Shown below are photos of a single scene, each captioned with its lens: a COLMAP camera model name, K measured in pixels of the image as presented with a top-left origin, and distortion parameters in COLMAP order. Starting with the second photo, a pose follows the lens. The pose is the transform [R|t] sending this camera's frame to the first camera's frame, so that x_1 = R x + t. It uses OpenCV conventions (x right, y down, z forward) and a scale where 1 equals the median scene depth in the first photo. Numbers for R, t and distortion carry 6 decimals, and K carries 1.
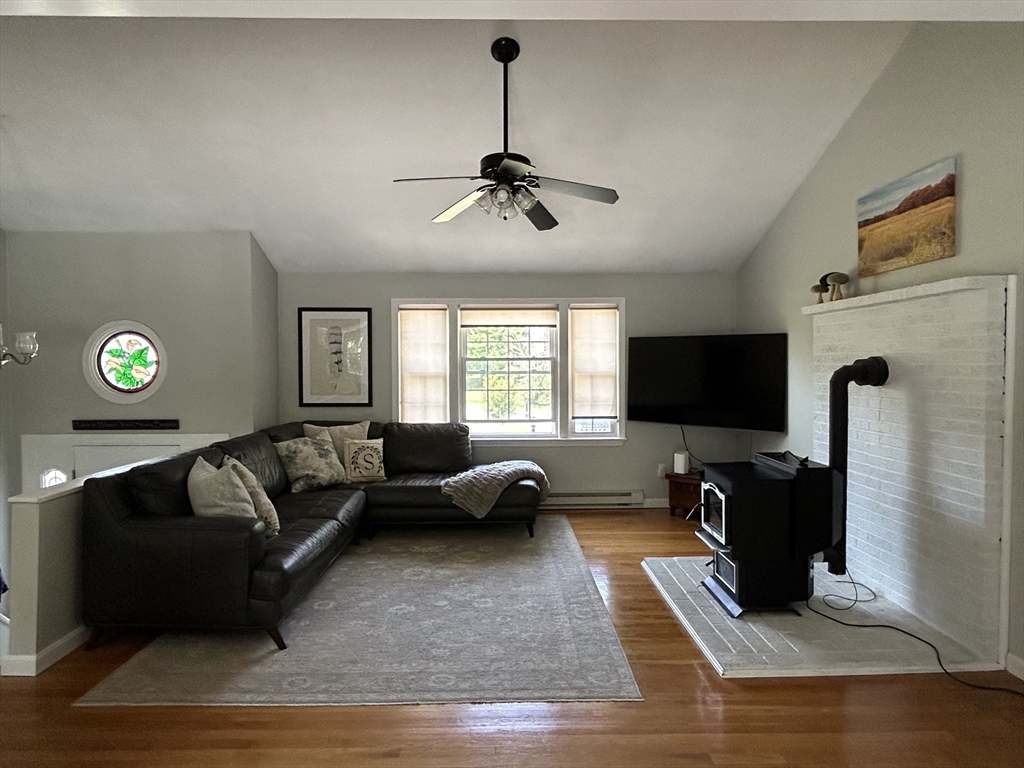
lens RADIAL K [[584.8, 0, 511.8], [0, 584.8, 380.6], [0, 0, 1]] dist [0.002507, -0.000854]
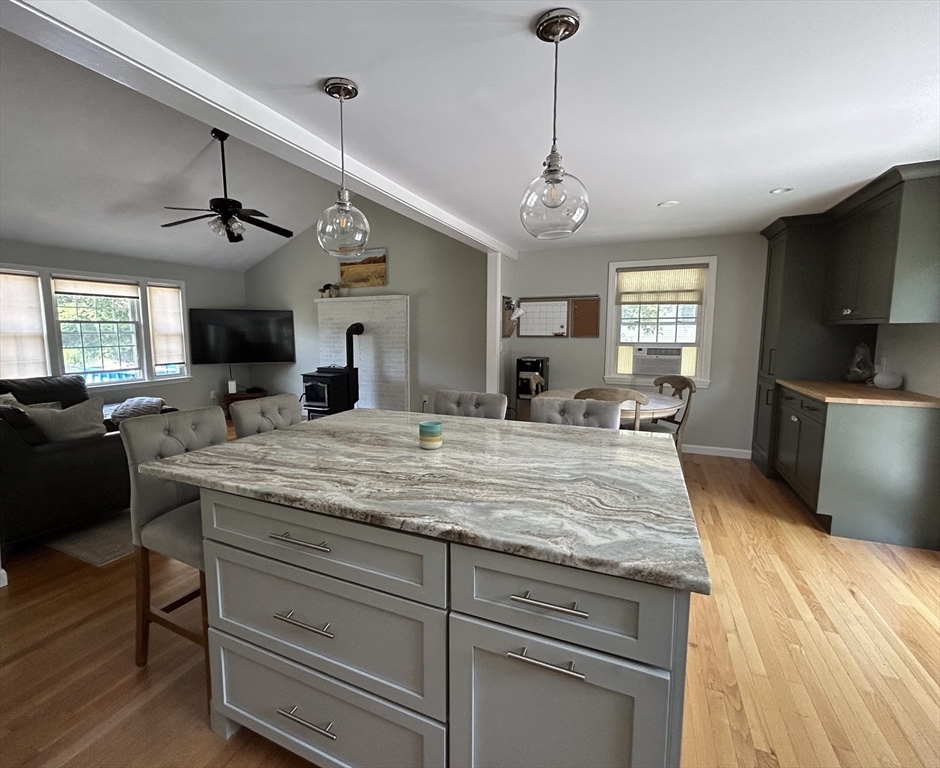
lens RADIAL K [[447.0, 0, 426.8], [0, 447.0, 380.3], [0, 0, 1]] dist [-0.002585, 0.000897]
pose [[0.455362, -0.097851, 0.884913, -0.581815], [0.030251, 0.995068, 0.094465, 0.019657], [-0.889792, -0.016246, 0.456077, -0.066628]]
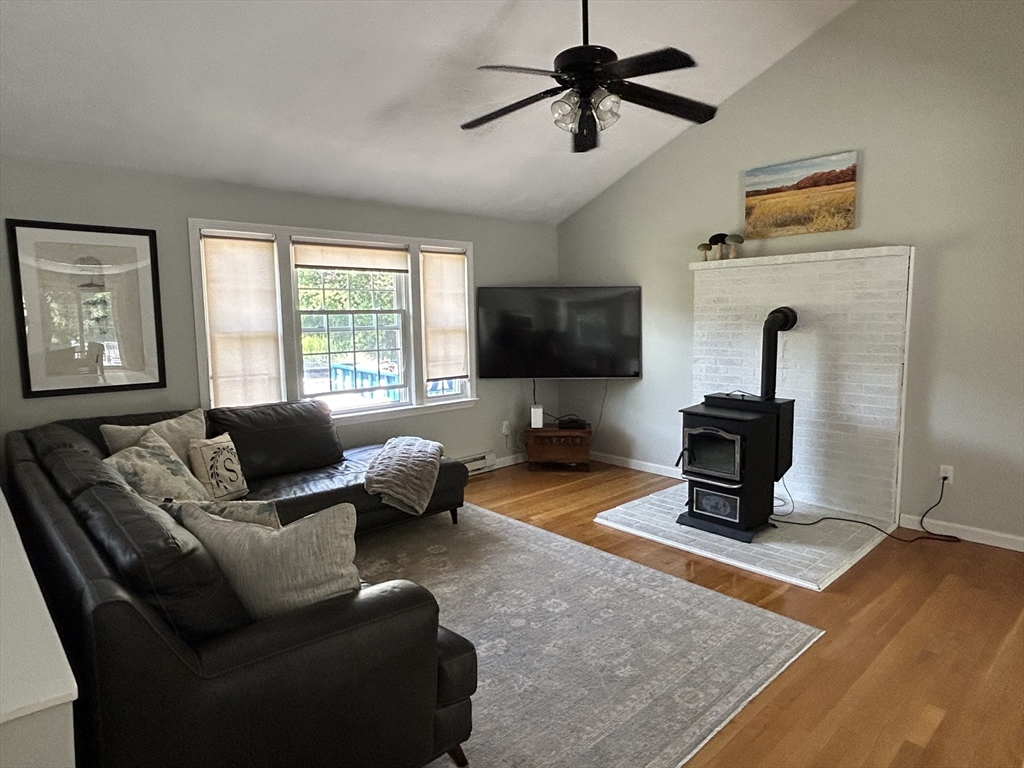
lens RADIAL K [[609.4, 0, 511.1], [0, 609.4, 381.8], [0, 0, 1]] dist [0.000619, -0.003707]
pose [[0.751506, -0.079299, 0.654943, -0.412996], [0.031058, 0.995902, 0.084944, -0.006895], [-0.658994, -0.043495, 0.750889, 0.264267]]
